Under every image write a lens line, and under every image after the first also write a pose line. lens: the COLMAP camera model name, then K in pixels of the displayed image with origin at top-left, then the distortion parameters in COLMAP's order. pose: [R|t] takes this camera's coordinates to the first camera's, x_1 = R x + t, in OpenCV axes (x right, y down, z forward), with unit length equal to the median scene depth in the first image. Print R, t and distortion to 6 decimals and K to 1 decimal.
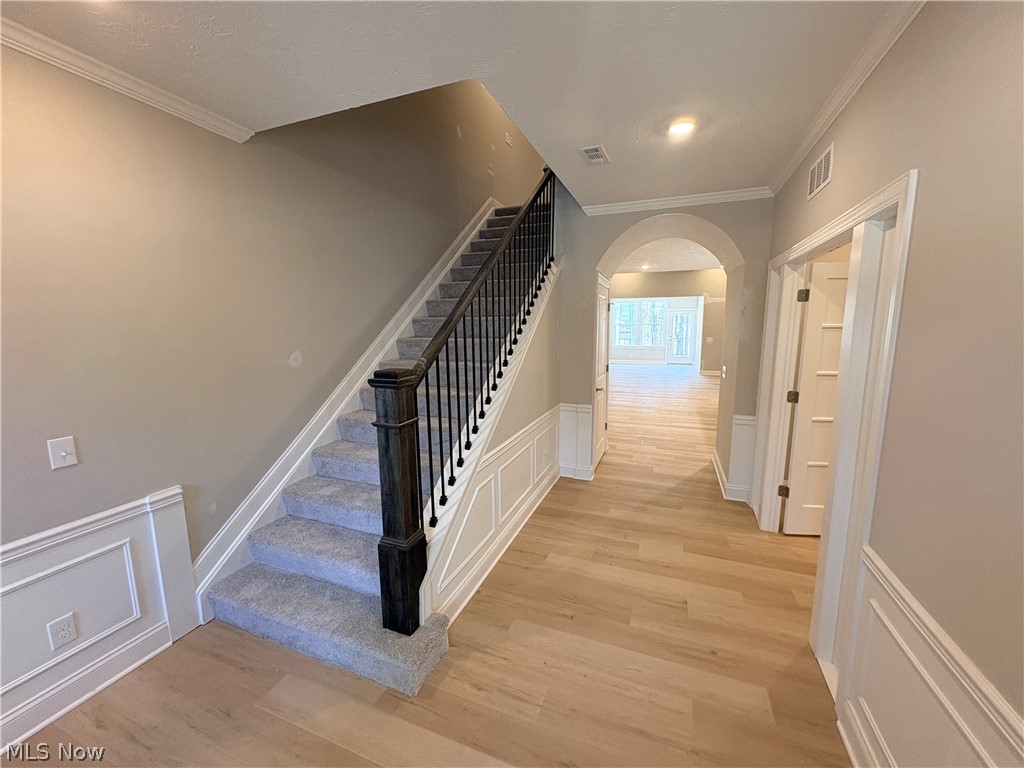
lens RADIAL K [[406.8, 0, 511.2], [0, 406.8, 383.8], [0, 0, 1]] dist [0.001440, 0.000097]
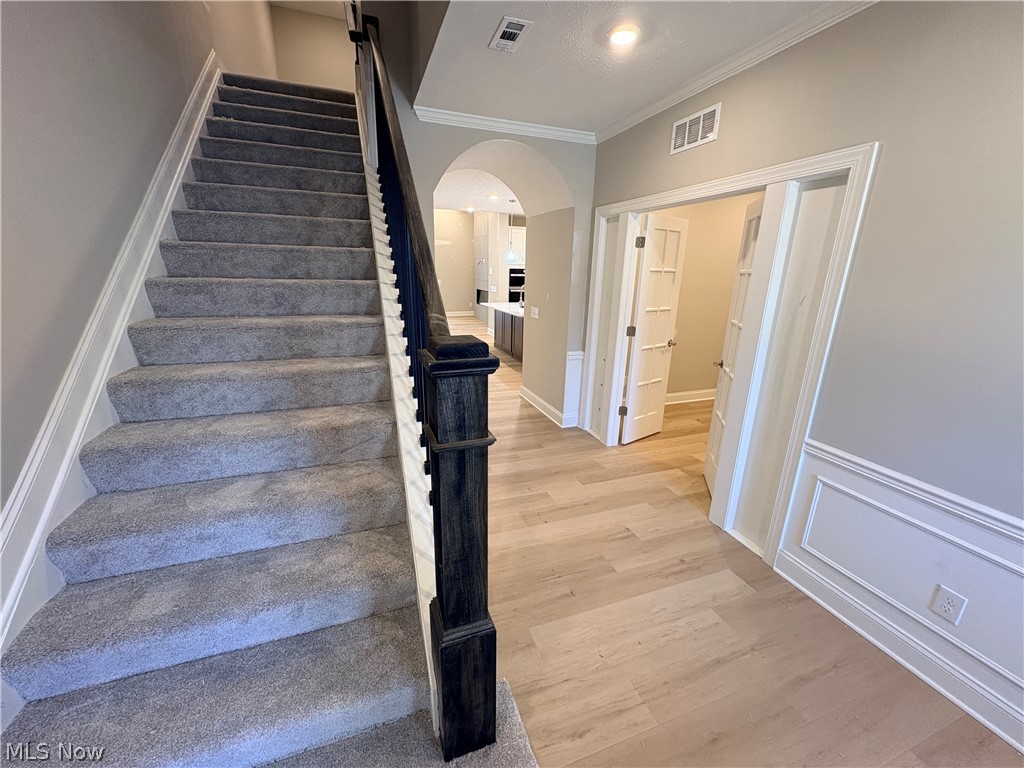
lens RADIAL K [[407.4, 0, 511.9], [0, 407.4, 384.1], [0, 0, 1]] dist [0.001599, 0.000320]
pose [[0.748169, -0.161628, 0.643521, -0.368315], [0.071773, 0.983900, 0.163674, -0.037215], [-0.659615, -0.076268, 0.747724, 0.351398]]
